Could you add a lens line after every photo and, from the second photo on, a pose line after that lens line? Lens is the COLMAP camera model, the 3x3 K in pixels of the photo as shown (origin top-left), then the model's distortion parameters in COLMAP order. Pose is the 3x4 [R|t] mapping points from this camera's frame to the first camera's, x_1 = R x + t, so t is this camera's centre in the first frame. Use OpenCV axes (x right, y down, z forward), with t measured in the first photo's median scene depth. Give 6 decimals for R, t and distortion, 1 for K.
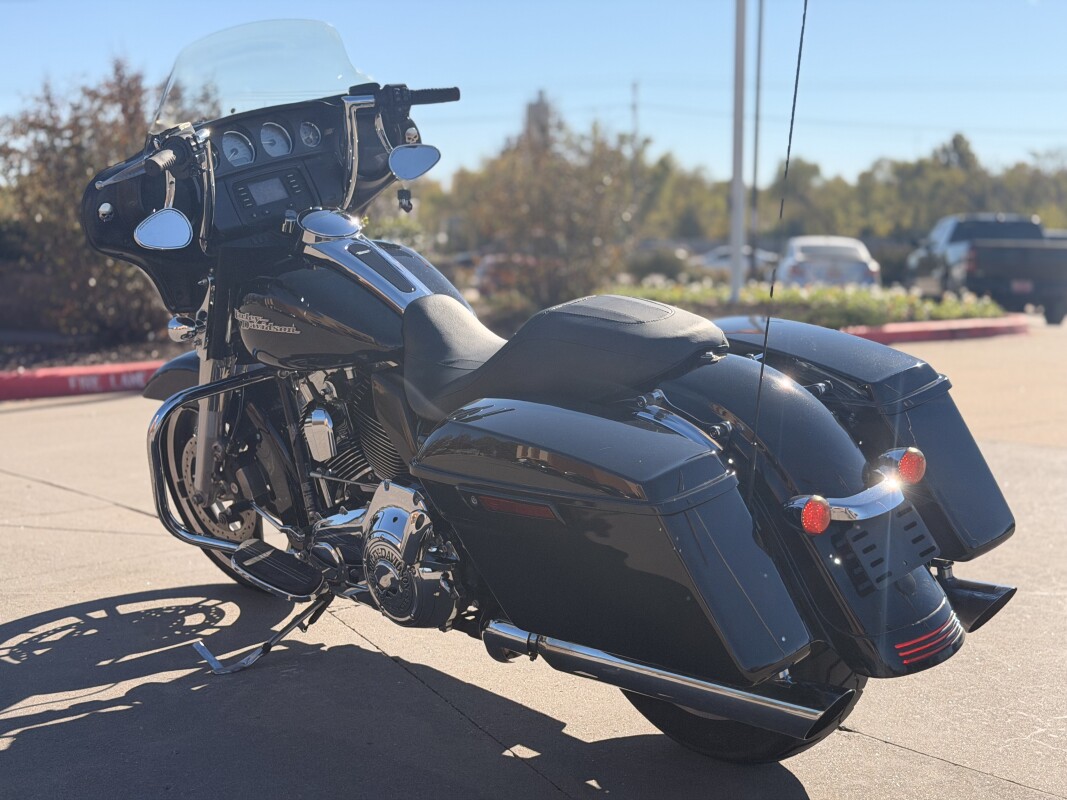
lens RADIAL K [[1477.9, 0, 532.9], [0, 1477.9, 400.2], [0, 0, 1]] dist [0.119582, 0.000000]
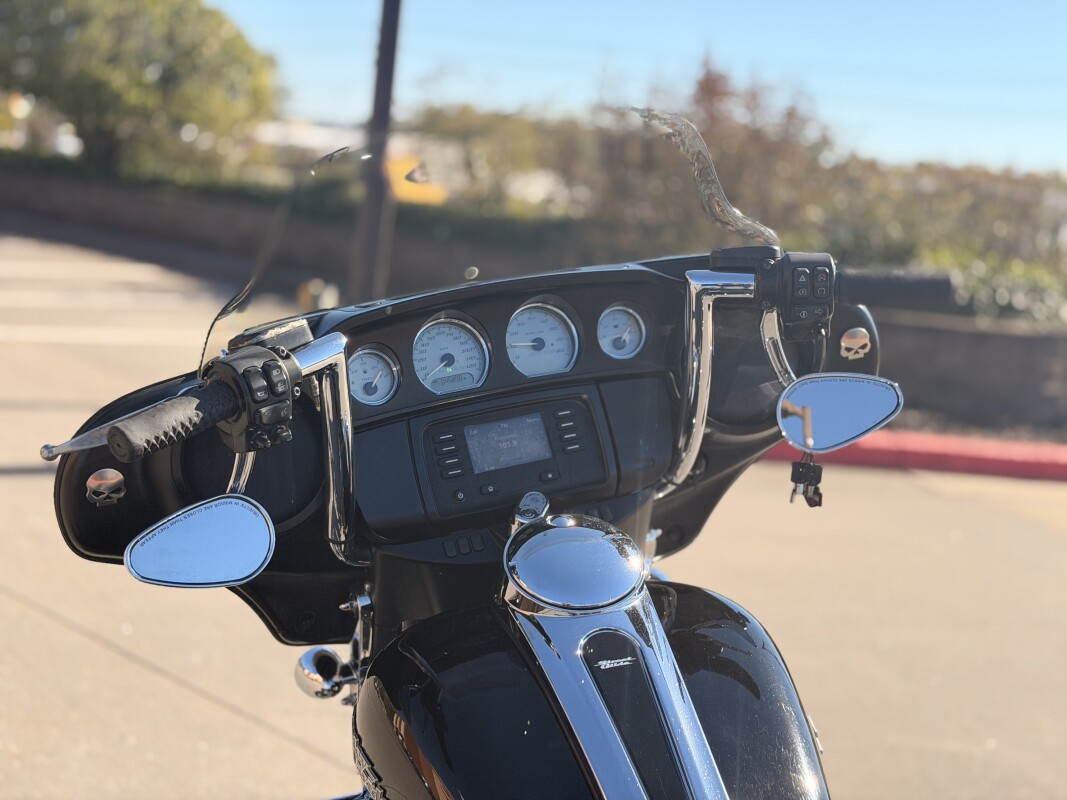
lens RADIAL K [[1477.9, 0, 534.0], [0, 1477.9, 399.8], [0, 0, 1]] dist [0.119582, 0.000000]
pose [[0.900599, 0.171461, -0.399402, 0.021132], [-0.164559, 0.985006, 0.051799, -0.179845], [0.402295, 0.019076, 0.915311, 0.554826]]
